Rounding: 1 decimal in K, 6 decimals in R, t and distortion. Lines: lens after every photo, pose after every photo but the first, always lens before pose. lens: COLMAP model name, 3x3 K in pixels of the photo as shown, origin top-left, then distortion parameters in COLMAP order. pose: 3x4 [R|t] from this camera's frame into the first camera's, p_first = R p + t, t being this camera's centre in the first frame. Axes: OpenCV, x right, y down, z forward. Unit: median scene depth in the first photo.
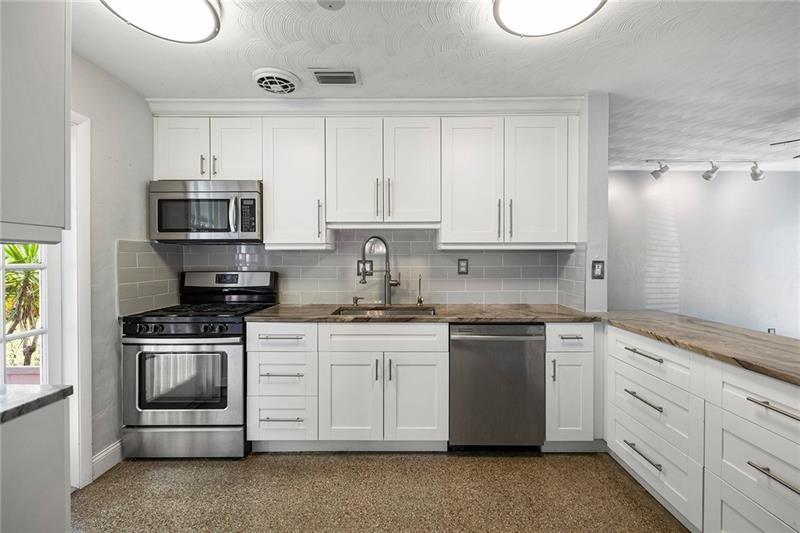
lens RADIAL K [[339.7, 0, 411.2], [0, 339.7, 261.1], [0, 0, 1]] dist [0.001959, -0.000206]
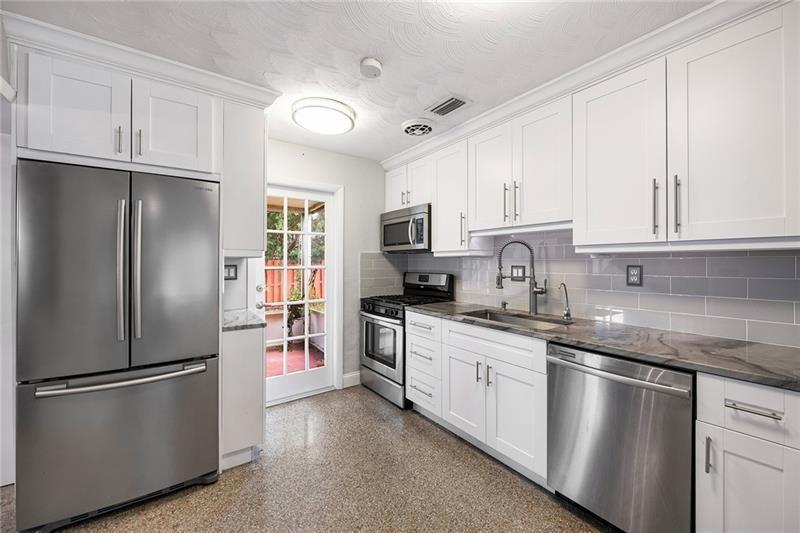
lens RADIAL K [[324.1, 0, 402.2], [0, 324.1, 261.5], [0, 0, 1]] dist [-0.002269, -0.000425]
pose [[0.578396, -0.000488, -0.815756, 0.516632], [-0.006088, 0.999969, -0.004915, -0.009189], [0.815733, 0.007809, 0.578375, 0.215039]]
